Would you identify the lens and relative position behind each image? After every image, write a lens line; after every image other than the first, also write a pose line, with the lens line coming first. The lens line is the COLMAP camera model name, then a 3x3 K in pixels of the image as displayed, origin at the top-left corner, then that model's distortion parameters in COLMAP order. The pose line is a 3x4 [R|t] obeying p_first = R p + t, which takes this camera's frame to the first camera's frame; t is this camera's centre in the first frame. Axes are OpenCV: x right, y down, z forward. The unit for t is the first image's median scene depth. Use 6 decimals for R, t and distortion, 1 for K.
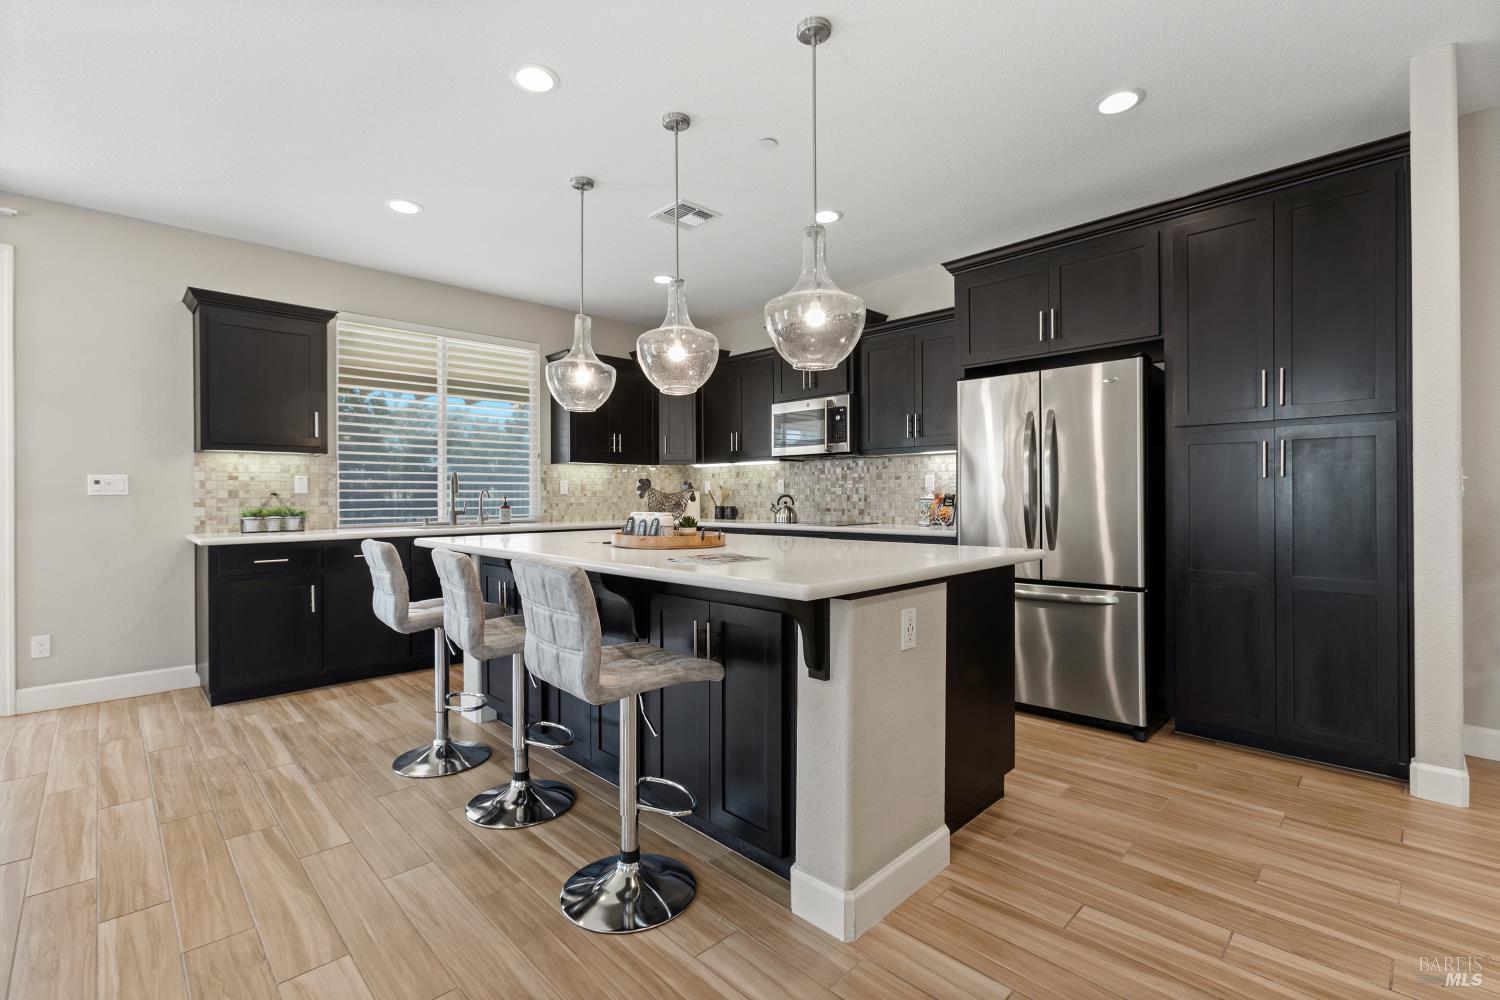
lens RADIAL K [[665.4, 0, 738.6], [0, 665.4, 490.7], [0, 0, 1]] dist [-0.011734, 0.006358]
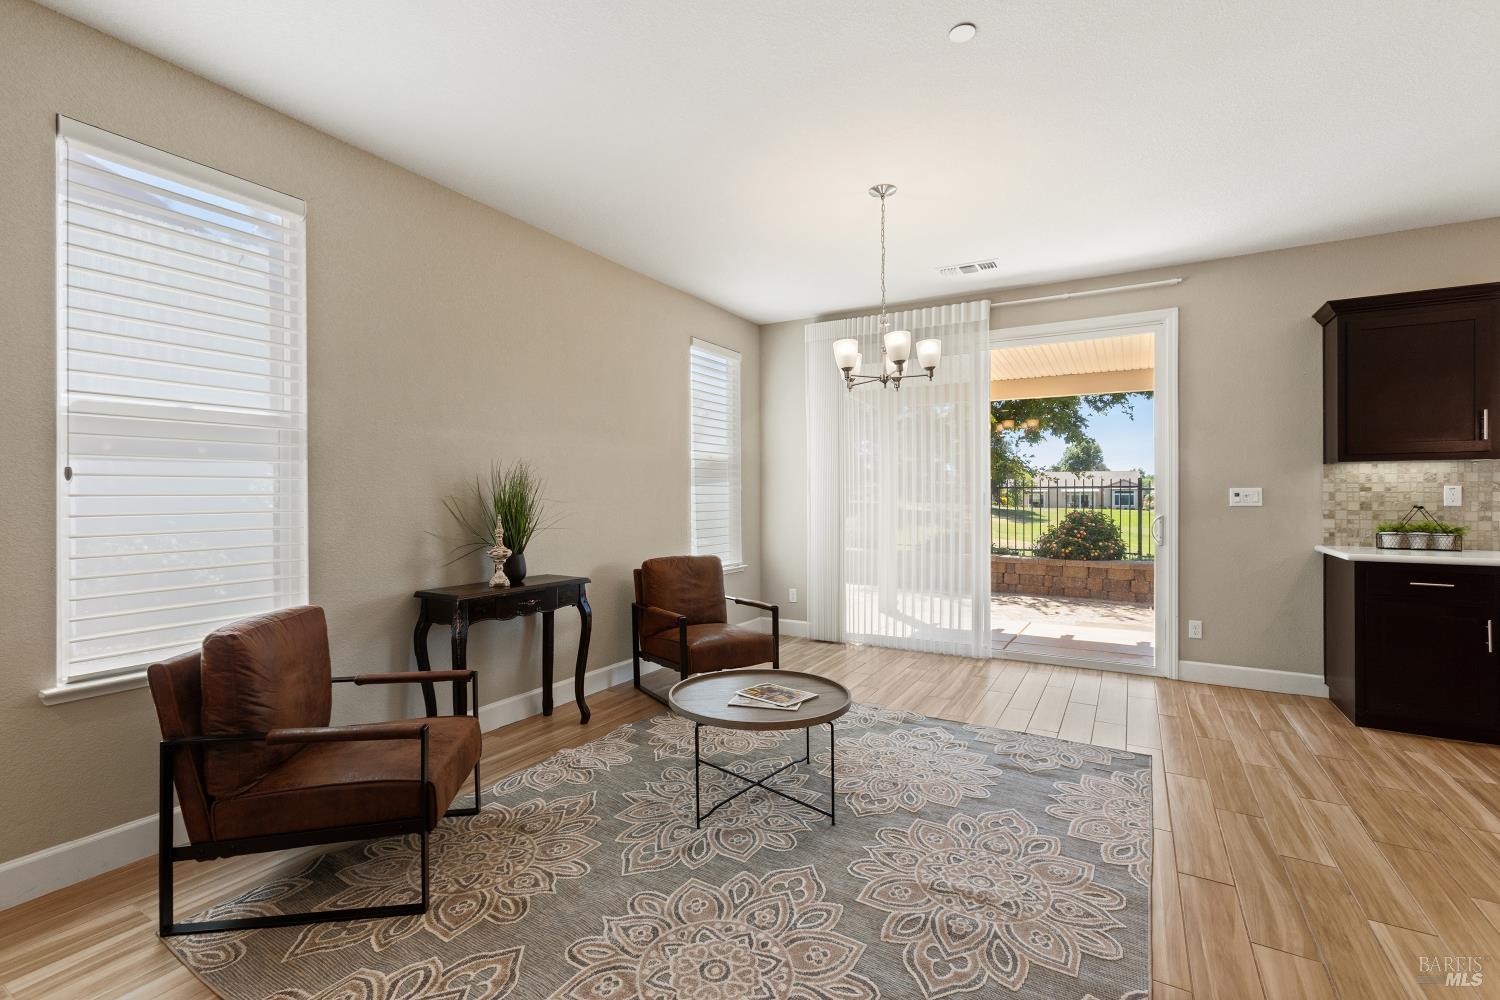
lens RADIAL K [[665.4, 0, 739.2], [0, 665.4, 495.9], [0, 0, 1]] dist [-0.011734, 0.006358]
pose [[0.264585, 0.007591, -0.964332, -0.089524], [0.005184, 0.999943, 0.009294, -0.023456], [0.964348, -0.007458, 0.264531, -0.117804]]
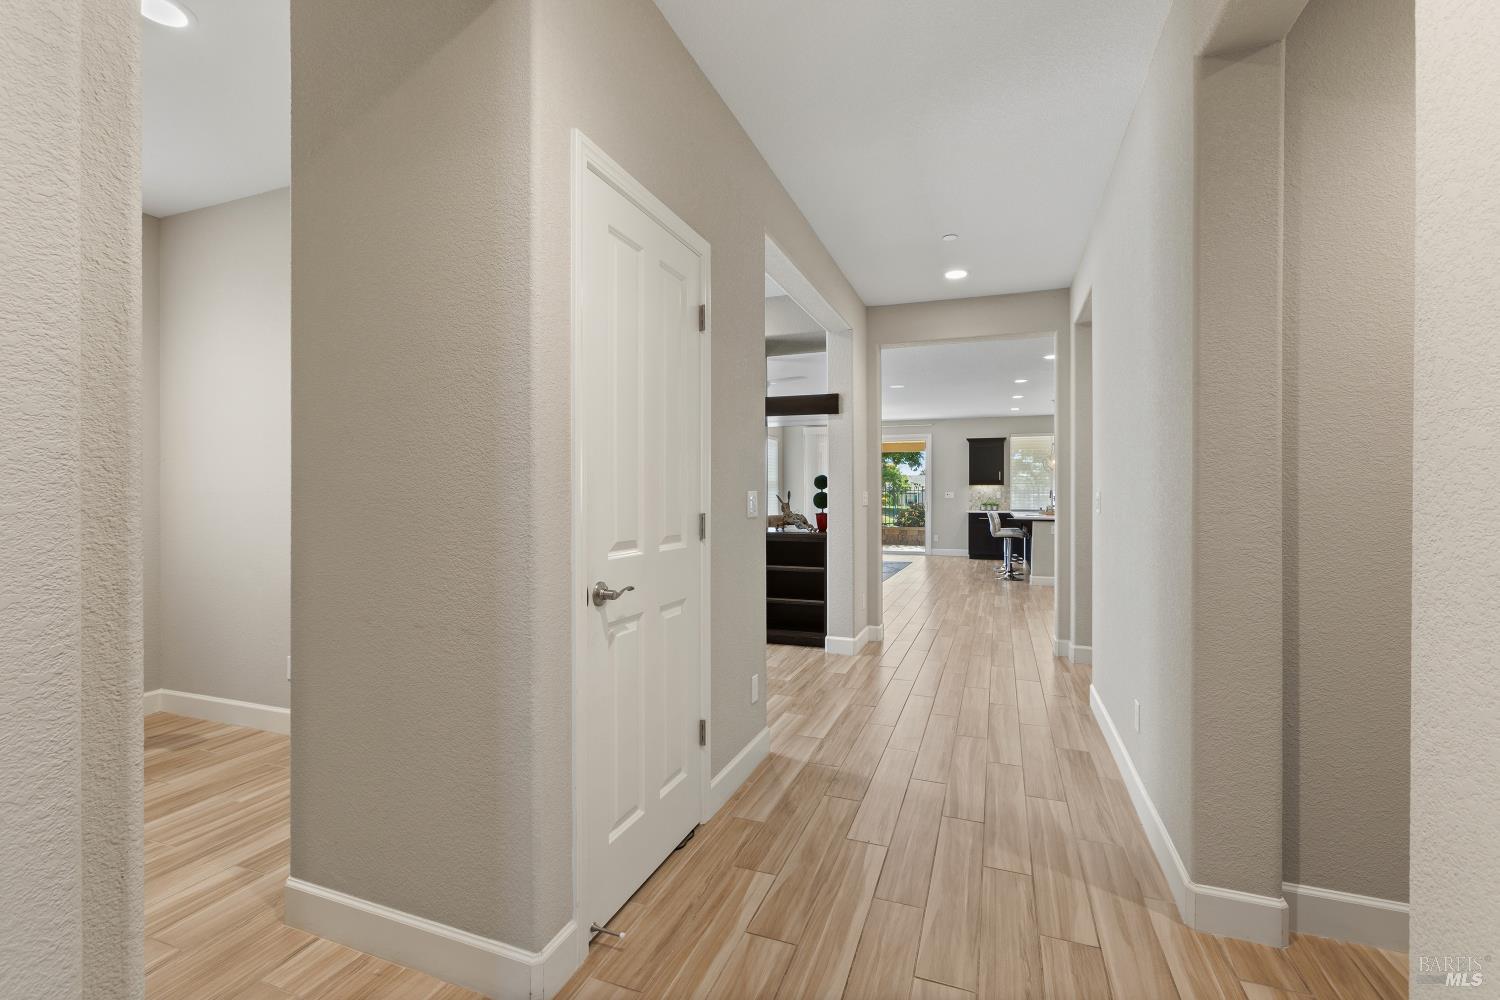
lens RADIAL K [[665.4, 0, 747.5], [0, 665.4, 491.8], [0, 0, 1]] dist [-0.011734, 0.006358]
pose [[0.428845, 0.002972, -0.903373, 1.685023], [0.001567, 0.999991, 0.004034, -0.041564], [0.903377, -0.003145, 0.428836, -1.410834]]
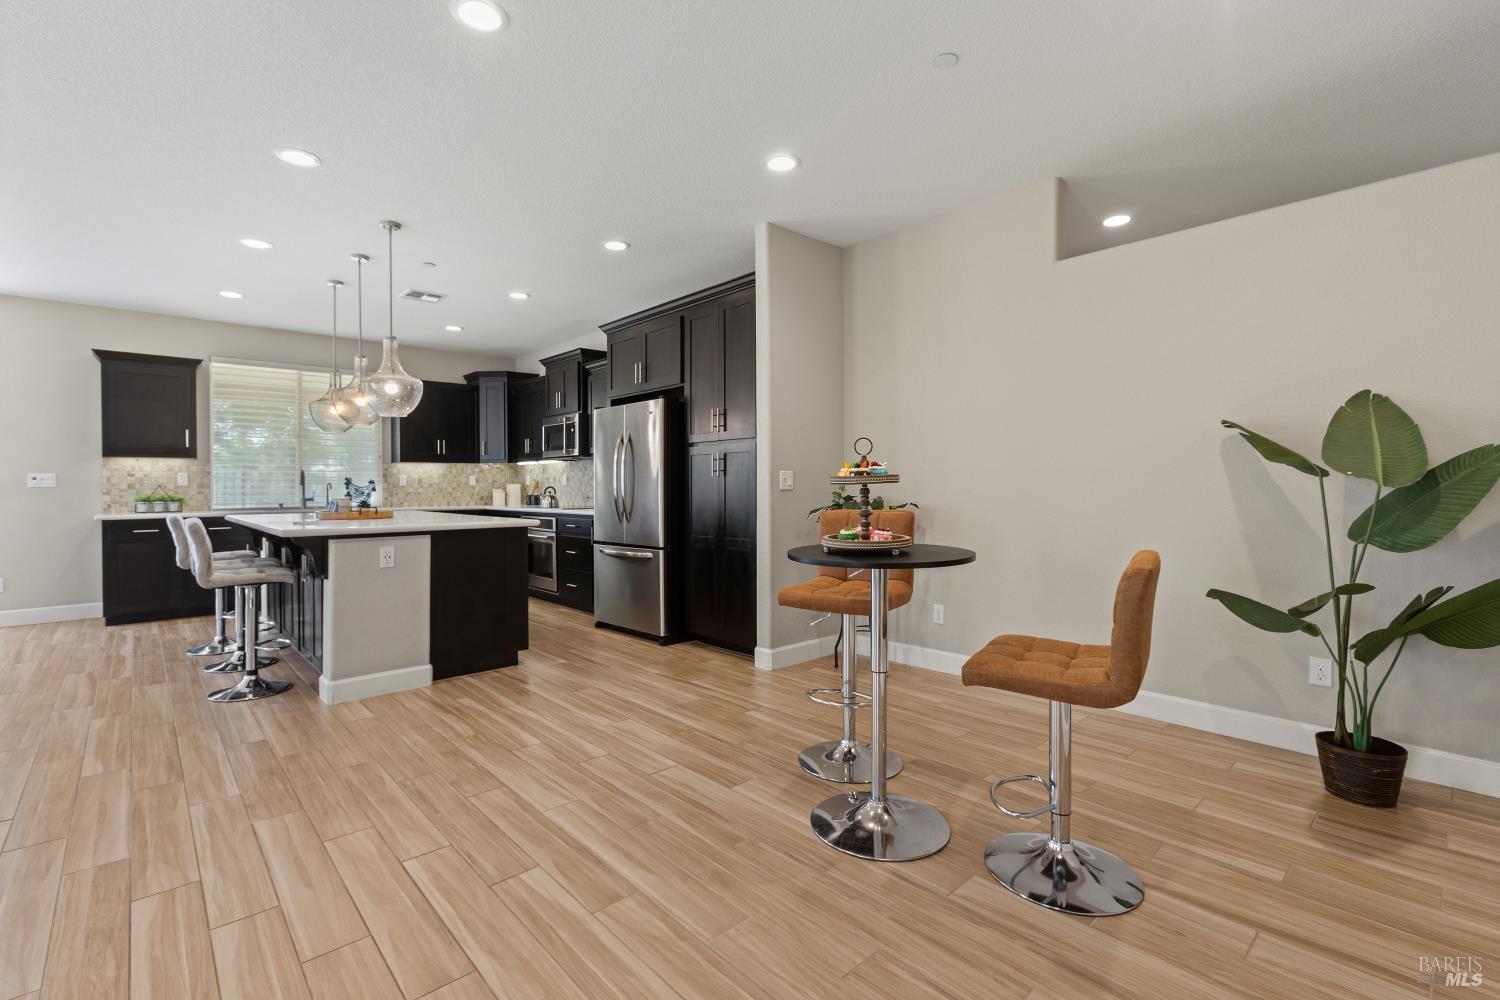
lens RADIAL K [[665.4, 0, 735.0], [0, 665.4, 491.6], [0, 0, 1]] dist [-0.011734, 0.006358]
pose [[0.999548, 0.000961, -0.030048, 0.623866], [-0.000461, 0.999861, 0.016652, -0.008106], [0.030060, -0.016630, 0.999410, -0.425657]]
